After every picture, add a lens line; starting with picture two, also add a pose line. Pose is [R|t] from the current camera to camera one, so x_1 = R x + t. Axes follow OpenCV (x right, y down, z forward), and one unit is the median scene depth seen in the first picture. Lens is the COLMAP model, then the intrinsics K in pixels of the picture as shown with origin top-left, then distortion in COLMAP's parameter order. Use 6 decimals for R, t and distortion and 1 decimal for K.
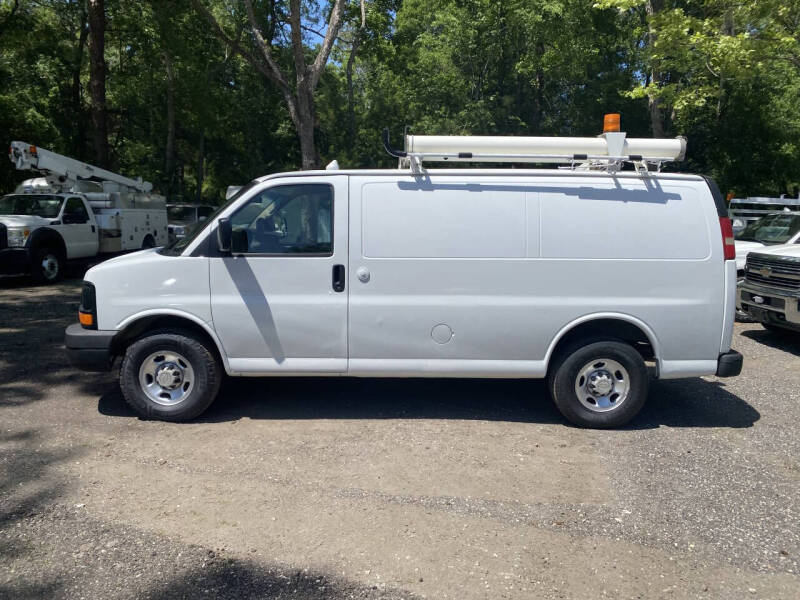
lens RADIAL K [[609.8, 0, 393.8], [0, 609.8, 299.2], [0, 0, 1]] dist [0.026587, -0.024285]
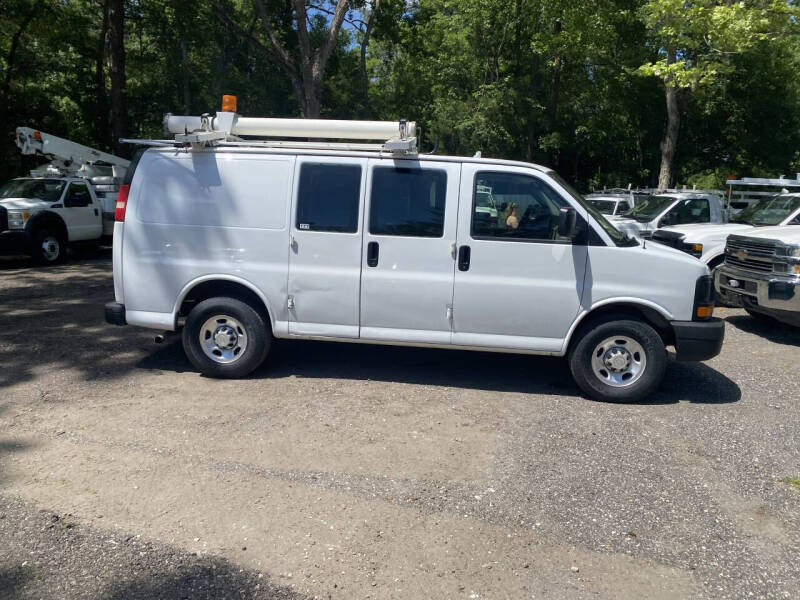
lens RADIAL K [[609.8, 0, 393.5], [0, 609.8, 298.8], [0, 0, 1]] dist [0.026587, -0.024285]
pose [[0.998249, 0.007723, -0.058637, 0.202438], [-0.006419, 0.999729, 0.022393, 0.012278], [0.058794, -0.021978, 0.998028, 0.006960]]
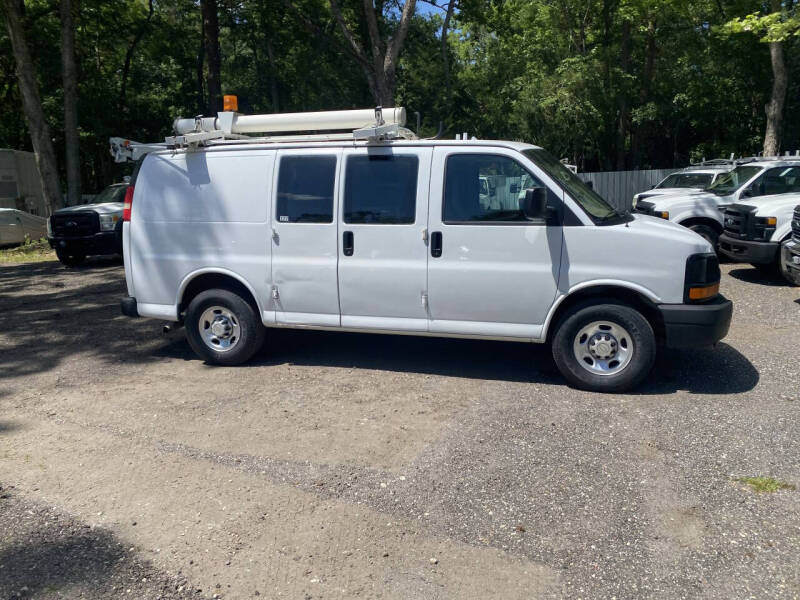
lens RADIAL K [[609.8, 0, 392.2], [0, 609.8, 301.2], [0, 0, 1]] dist [0.026587, -0.024285]
pose [[0.970054, -0.009407, -0.242708, 0.440386], [0.020824, 0.998792, 0.044515, 0.014043], [0.241996, -0.048236, 0.969078, 0.042923]]
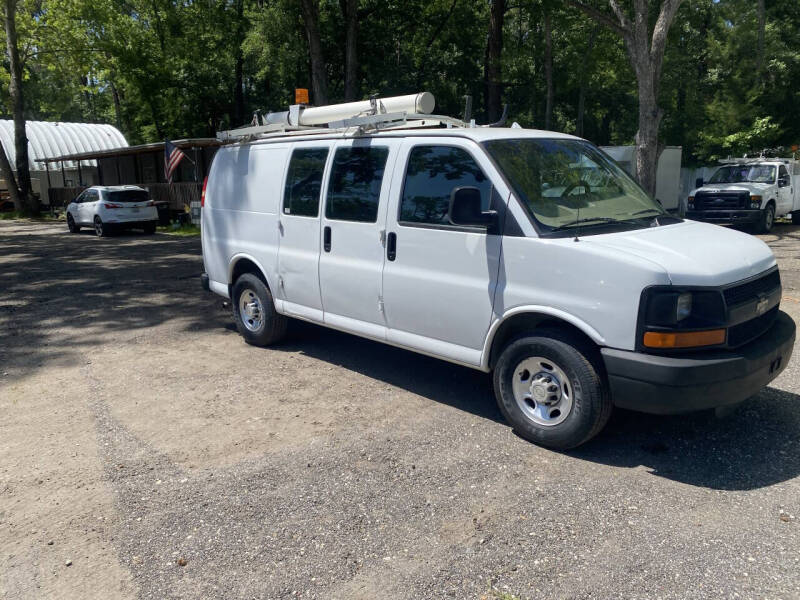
lens RADIAL K [[609.8, 0, 393.9], [0, 609.8, 314.2], [0, 0, 1]] dist [0.026587, -0.024285]
pose [[0.729325, 0.112125, -0.674917, 0.914910], [-0.059442, 0.993134, 0.100757, -0.026117], [0.681580, -0.033367, 0.730982, 0.379924]]
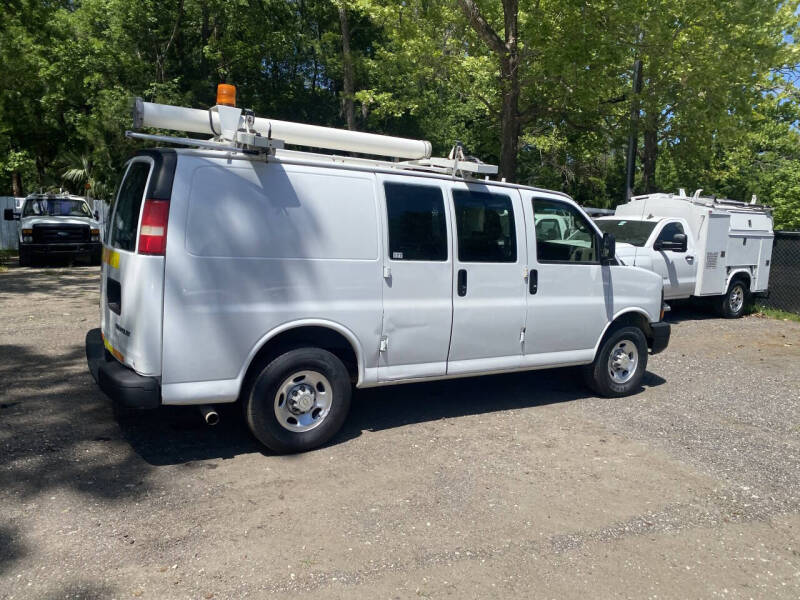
lens RADIAL K [[609.8, 0, 394.1], [0, 609.8, 296.9], [0, 0, 1]] dist [0.026587, -0.024285]
pose [[0.824394, -0.064748, 0.562300, -0.556993], [0.059689, 0.997841, 0.027389, -0.053126], [-0.562860, 0.010984, 0.826479, 0.310934]]
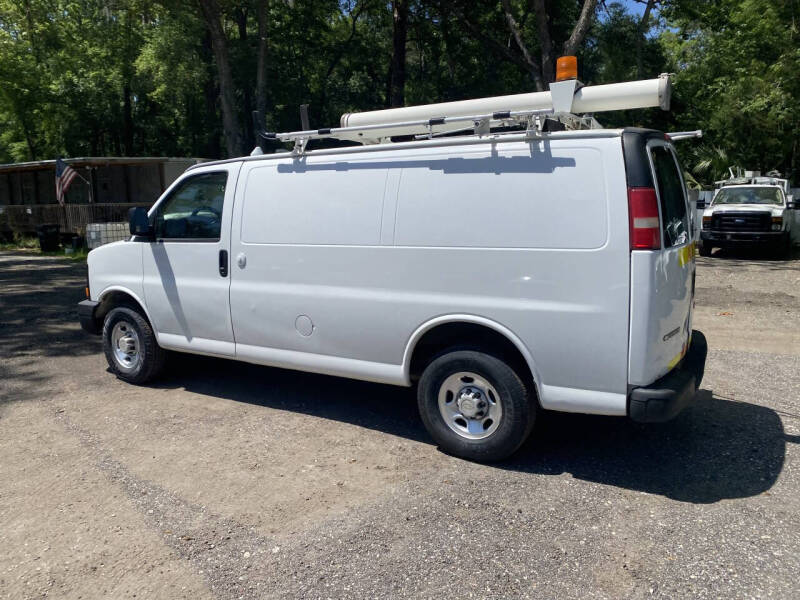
lens RADIAL K [[609.8, 0, 392.5], [0, 609.8, 299.1], [0, 0, 1]] dist [0.026587, -0.024285]
pose [[0.842894, 0.054908, -0.535270, 0.684239], [-0.045945, 0.998491, 0.030077, -0.018096], [0.536114, -0.000759, 0.844145, 0.279253]]
